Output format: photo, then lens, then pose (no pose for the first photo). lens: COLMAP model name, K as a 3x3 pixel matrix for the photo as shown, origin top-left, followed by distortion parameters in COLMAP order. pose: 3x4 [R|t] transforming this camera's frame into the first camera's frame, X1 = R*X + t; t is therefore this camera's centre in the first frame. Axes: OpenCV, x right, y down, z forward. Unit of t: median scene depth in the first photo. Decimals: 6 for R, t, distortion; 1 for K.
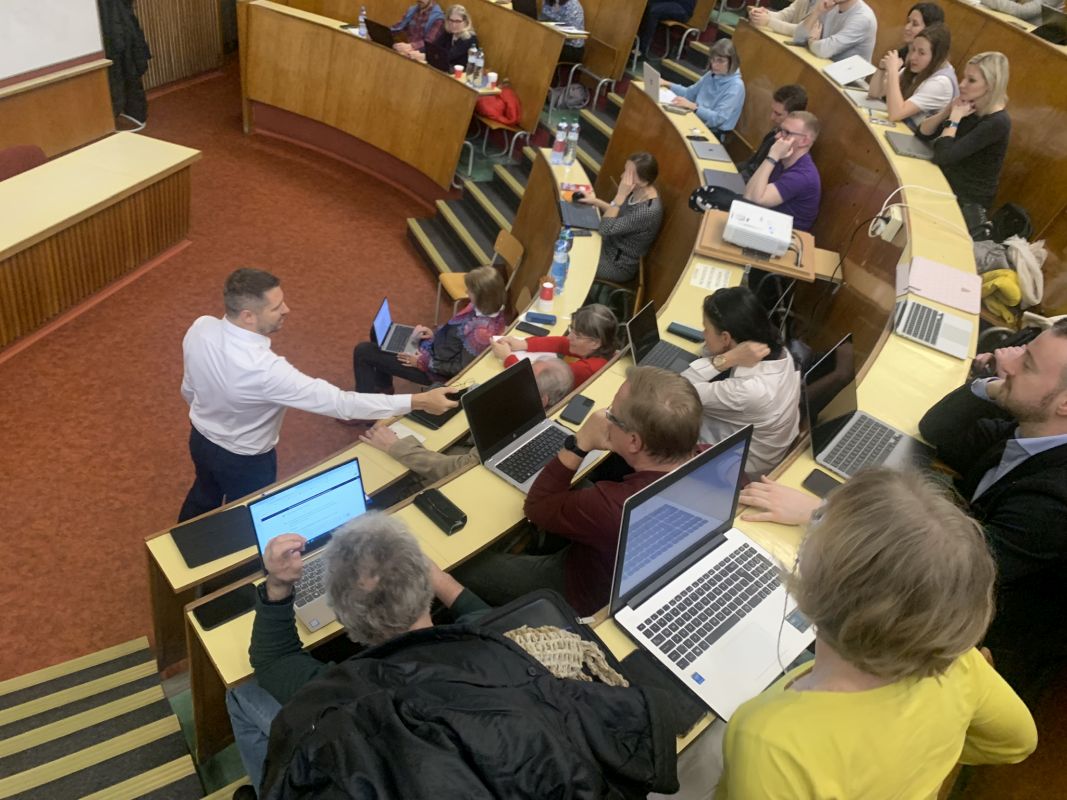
lens RADIAL K [[806.2, 0, 533.5], [0, 806.2, 400.0], [0, 0, 1]] dist [0.006166, -0.001645]
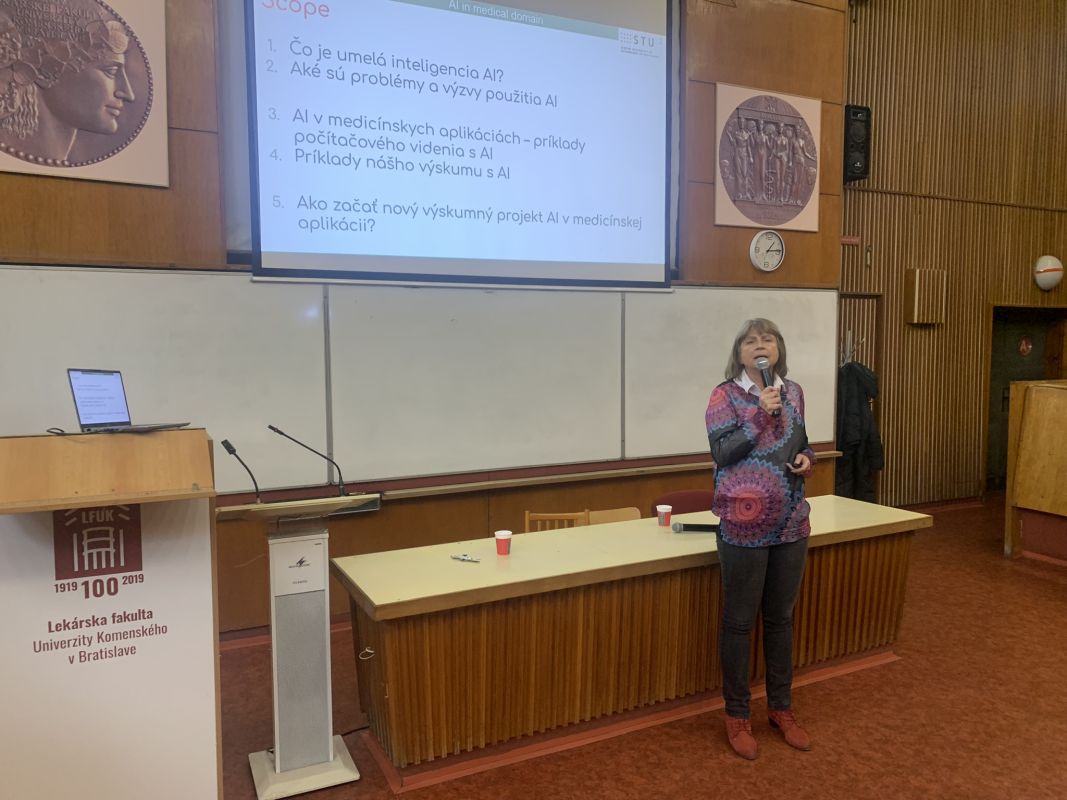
lens RADIAL K [[811.6, 0, 549.6], [0, 811.6, 402.2], [0, 0, 1]] dist [0.009271, -0.005468]
pose [[0.678528, -0.105252, -0.726995, -0.109536], [-0.340448, 0.831915, -0.438192, 0.012303], [0.650919, 0.544830, 0.528645, 0.331991]]
